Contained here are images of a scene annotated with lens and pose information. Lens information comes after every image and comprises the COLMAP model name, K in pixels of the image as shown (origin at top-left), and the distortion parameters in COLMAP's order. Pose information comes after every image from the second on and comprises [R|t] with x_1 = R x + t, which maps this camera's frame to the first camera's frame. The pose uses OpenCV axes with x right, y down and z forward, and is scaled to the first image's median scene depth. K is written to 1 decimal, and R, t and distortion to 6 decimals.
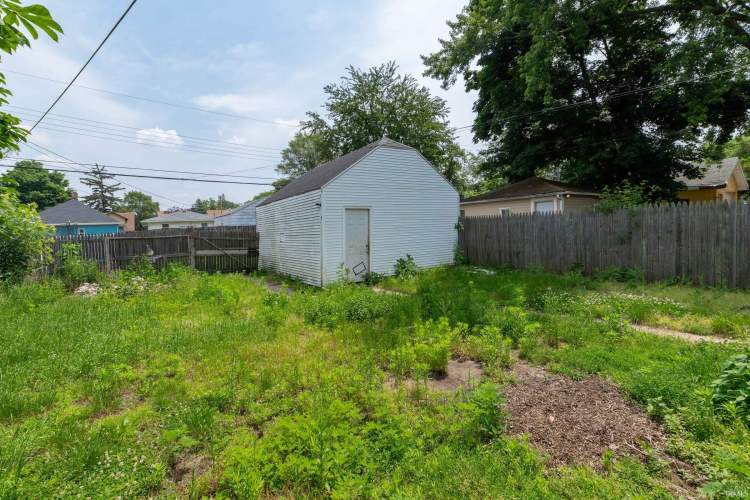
lens RADIAL K [[335.2, 0, 375.2], [0, 335.2, 249.4], [0, 0, 1]] dist [-0.000132, -0.000054]
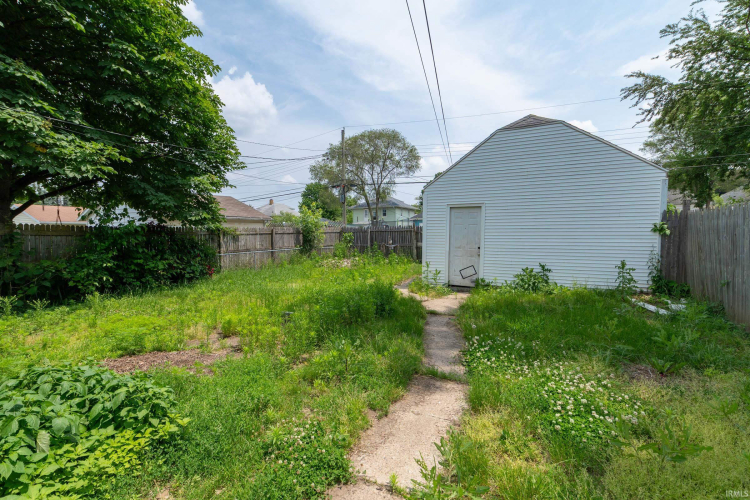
lens RADIAL K [[339.5, 0, 375.6], [0, 339.5, 247.6], [0, 0, 1]] dist [-0.001253, -0.000163]
pose [[0.482695, 0.074408, -0.872622, 0.528801], [-0.060575, 0.996835, 0.051492, -0.034532], [0.873691, 0.028004, 0.485674, 0.273475]]
